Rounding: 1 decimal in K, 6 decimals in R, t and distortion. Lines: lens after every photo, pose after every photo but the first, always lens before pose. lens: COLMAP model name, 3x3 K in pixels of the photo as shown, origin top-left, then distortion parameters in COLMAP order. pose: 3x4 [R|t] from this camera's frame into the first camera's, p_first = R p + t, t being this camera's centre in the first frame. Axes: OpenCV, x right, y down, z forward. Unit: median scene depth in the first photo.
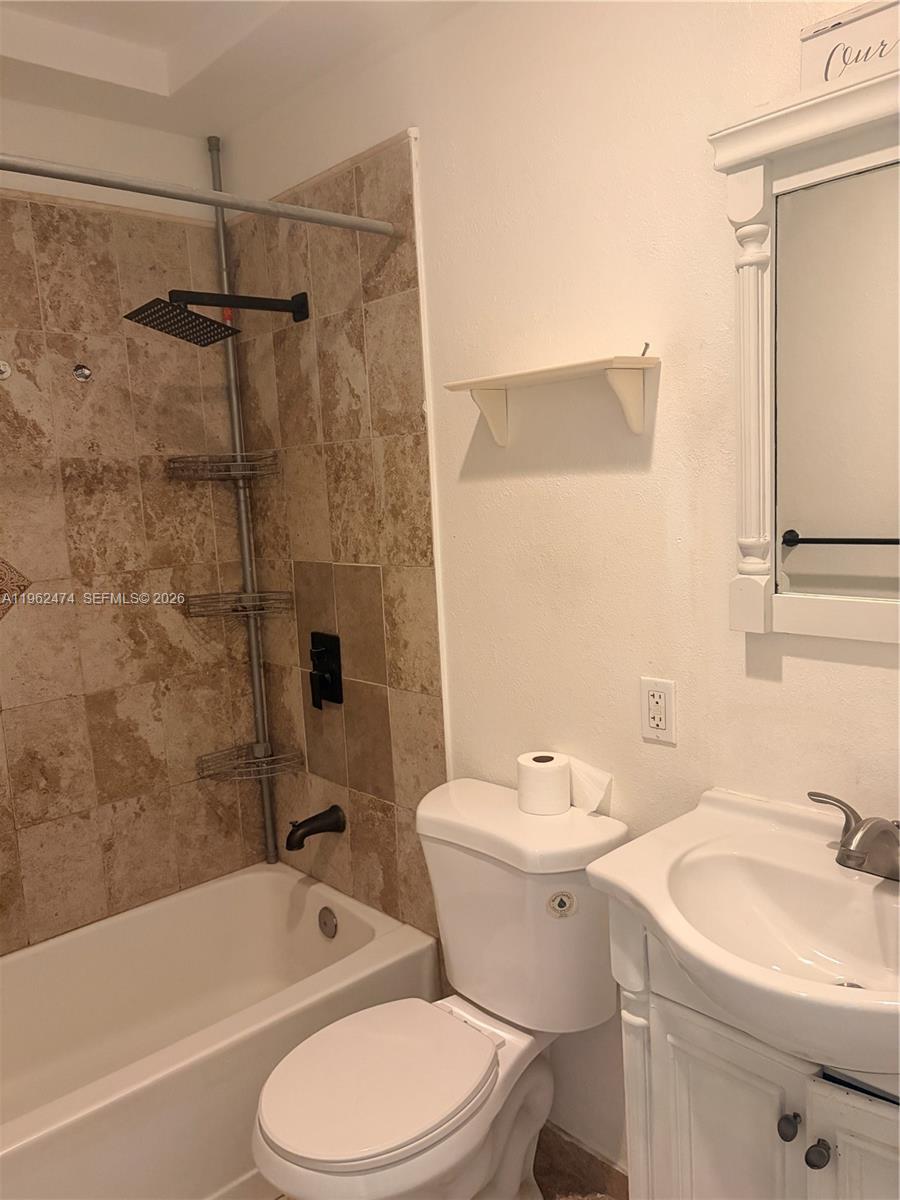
lens RADIAL K [[926.1, 0, 450.0], [0, 926.1, 600.0], [0, 0, 1]] dist [0.033427, -0.052527]
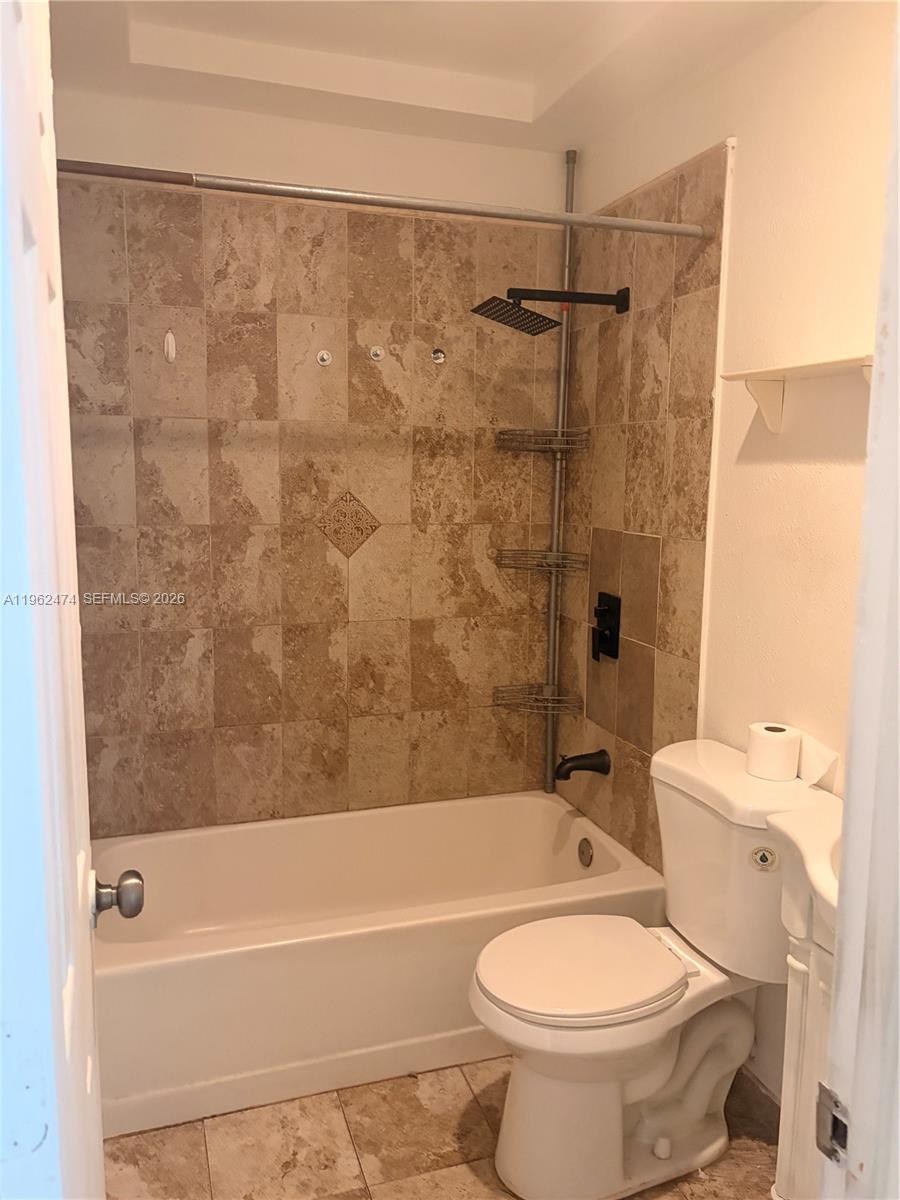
lens RADIAL K [[963.0, 0, 450.0], [0, 963.0, 600.0], [0, 0, 1]] dist [0.047662, -0.166120]
pose [[0.907132, 0.120705, -0.403164, 0.162098], [-0.114729, 0.992629, 0.039043, 0.020259], [0.404905, 0.010837, 0.914295, -0.140887]]
